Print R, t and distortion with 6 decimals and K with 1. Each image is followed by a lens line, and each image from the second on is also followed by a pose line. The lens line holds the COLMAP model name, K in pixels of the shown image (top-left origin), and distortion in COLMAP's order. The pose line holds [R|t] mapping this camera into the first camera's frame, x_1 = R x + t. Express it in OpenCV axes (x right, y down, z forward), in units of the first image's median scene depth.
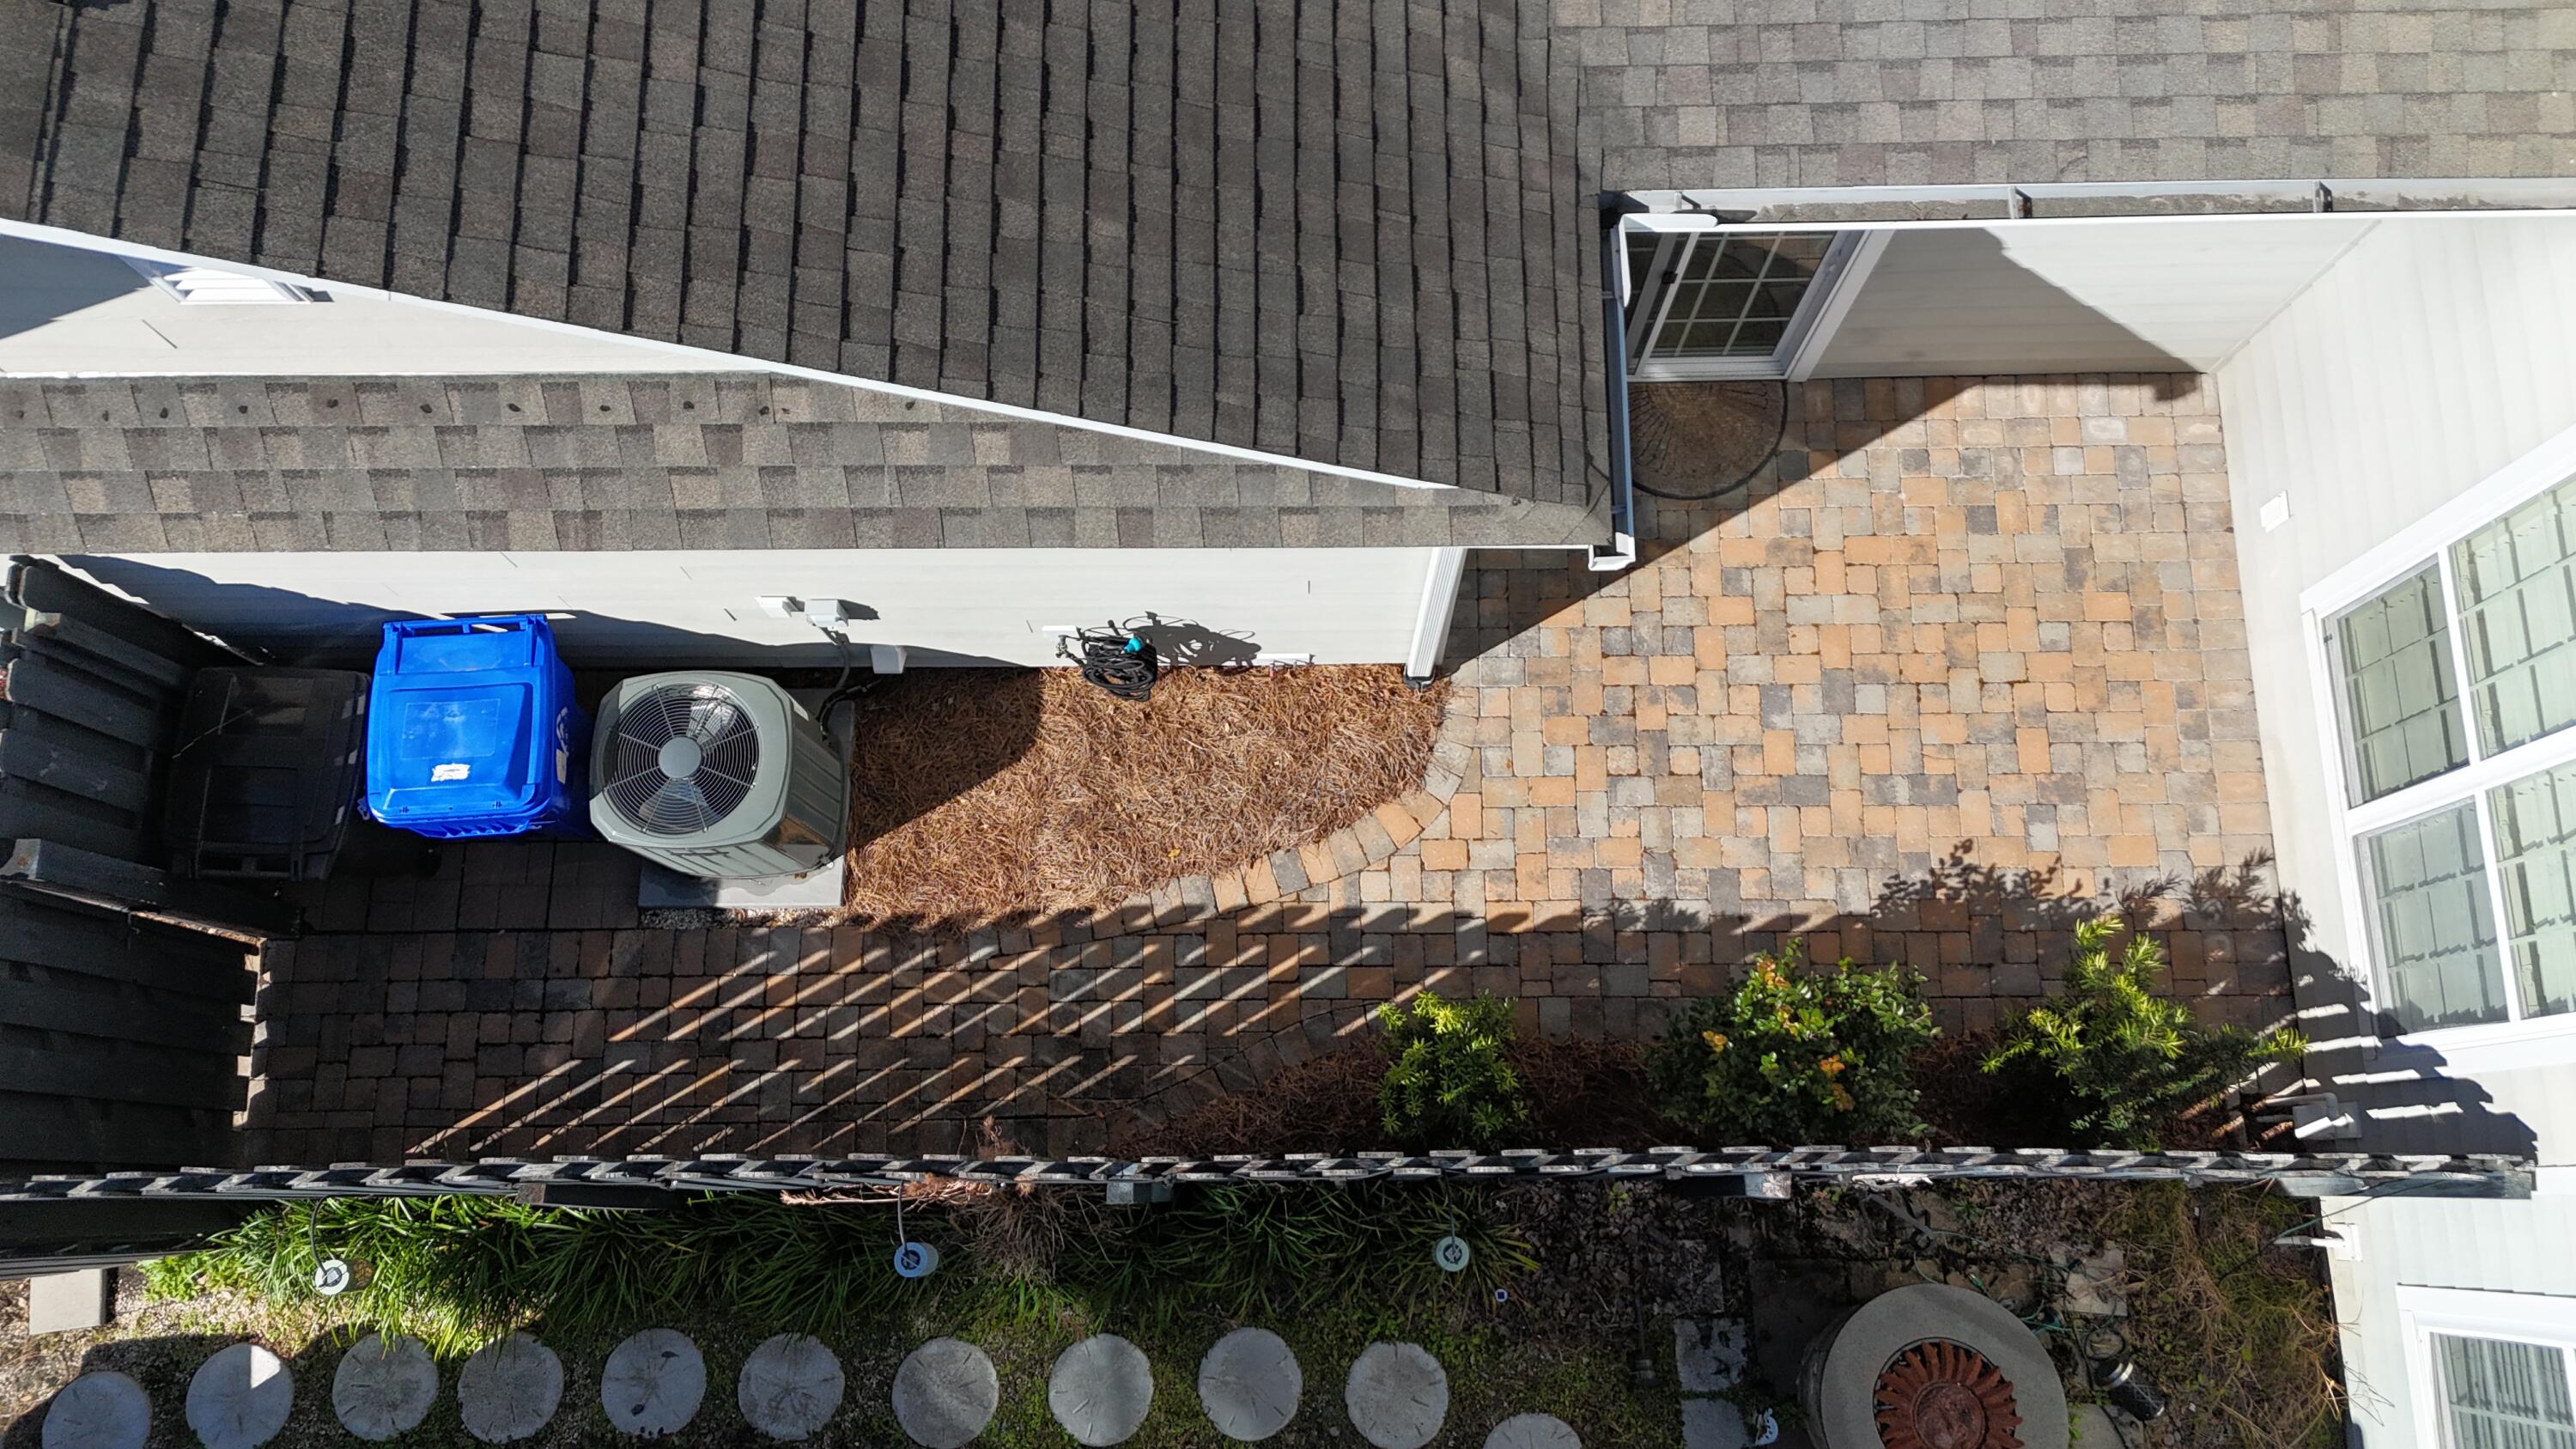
lens RADIAL K [[1883.0, 0, 1288.0], [0, 1883.0, 724.5], [0, 0, 1]] dist [0.060452, -0.061464]
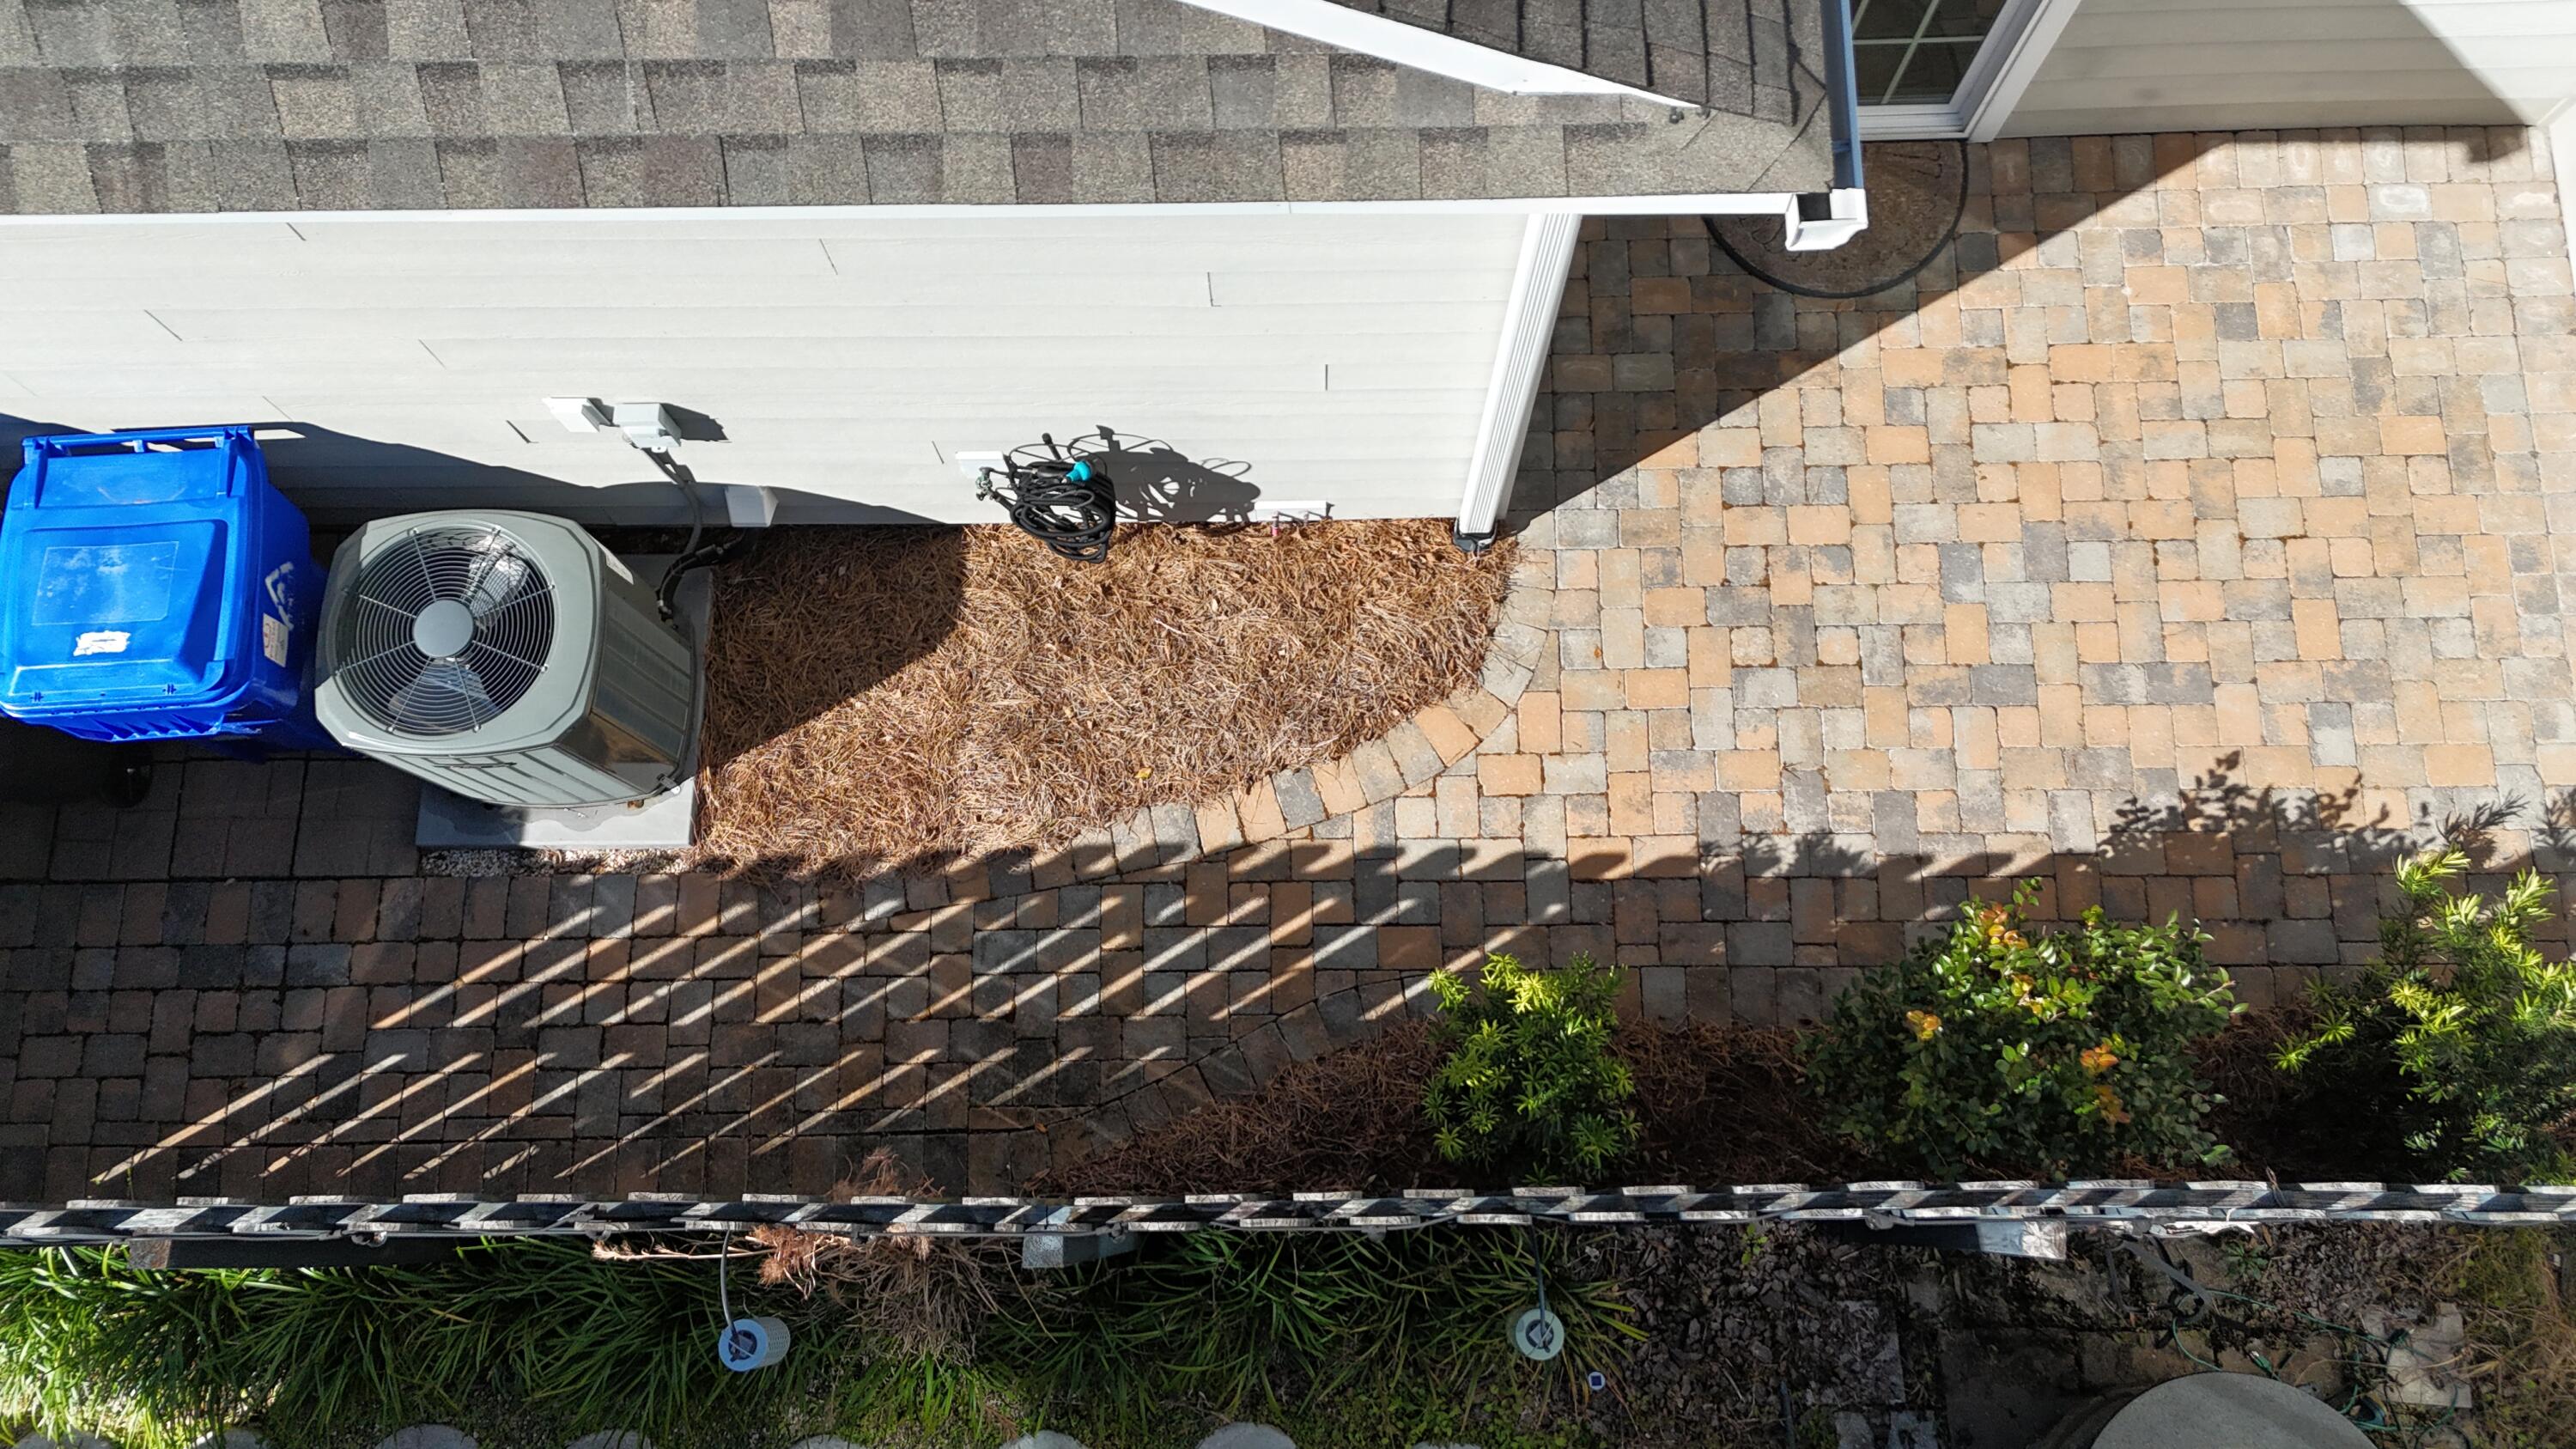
lens RADIAL K [[1883.0, 0, 1288.0], [0, 1883.0, 724.5], [0, 0, 1]] dist [0.060452, -0.061464]
pose [[0.999982, -0.002083, -0.005623, 0.000475], [0.002078, 0.999997, -0.000923, 0.050984], [0.005625, 0.000911, 0.999984, 0.267665]]
